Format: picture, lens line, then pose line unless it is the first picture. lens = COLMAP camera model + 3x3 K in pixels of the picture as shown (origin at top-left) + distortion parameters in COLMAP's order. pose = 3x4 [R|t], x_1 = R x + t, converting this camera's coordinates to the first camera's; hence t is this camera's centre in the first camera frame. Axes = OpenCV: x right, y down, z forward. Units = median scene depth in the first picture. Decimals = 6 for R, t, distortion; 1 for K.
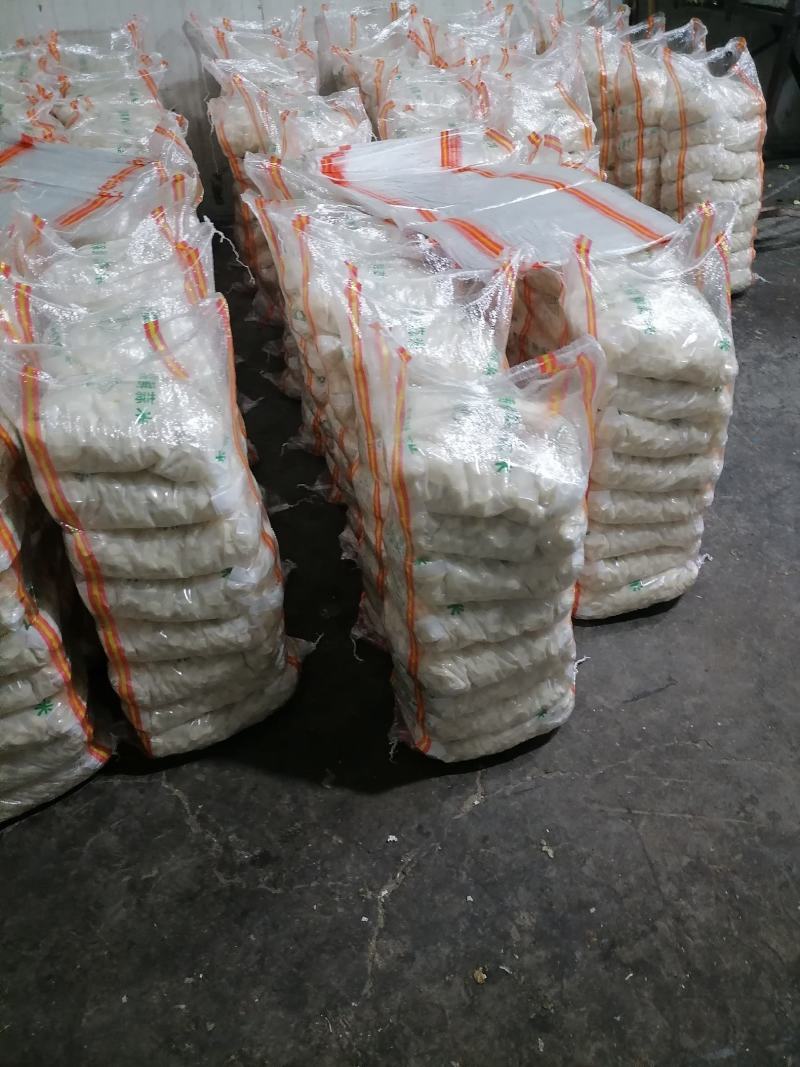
lens RADIAL K [[820.3, 0, 396.1], [0, 820.3, 521.3], [0, 0, 1]] dist [0.057481, -0.022279]
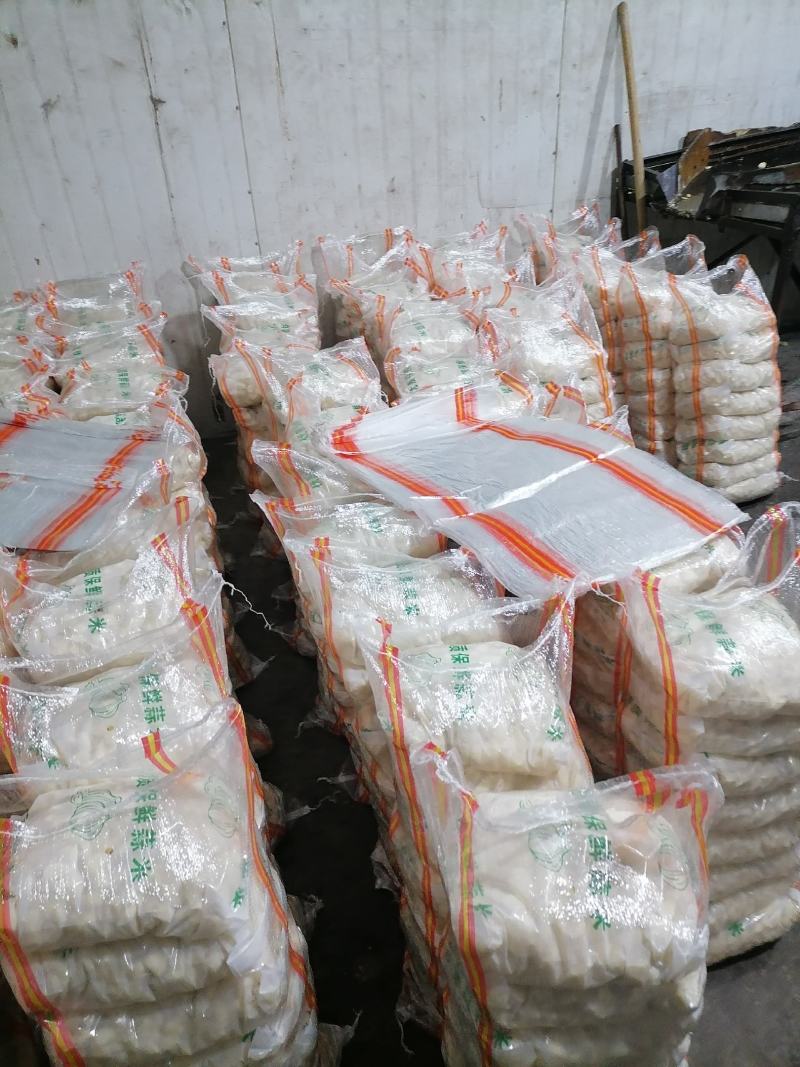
lens RADIAL K [[820.3, 0, 396.1], [0, 820.3, 521.3], [0, 0, 1]] dist [0.057481, -0.022279]
pose [[0.998406, -0.056340, 0.003378, -0.034891], [0.056226, 0.987608, -0.146526, -0.257534], [0.004919, 0.146482, 0.989201, 0.123032]]
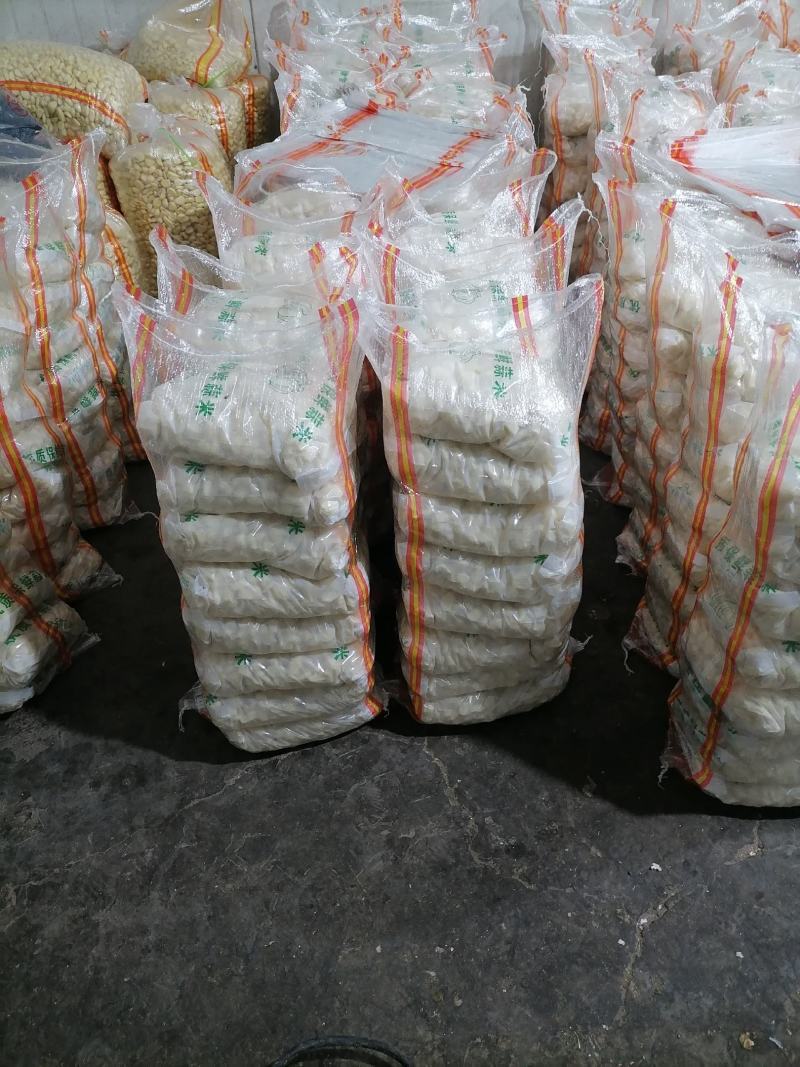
lens RADIAL K [[820.3, 0, 396.1], [0, 820.3, 521.3], [0, 0, 1]] dist [0.057481, -0.022279]
pose [[0.960434, 0.176364, -0.215550, -0.145800], [-0.172556, 0.984323, 0.036514, 0.010561], [0.218610, 0.002126, 0.975810, 0.005672]]
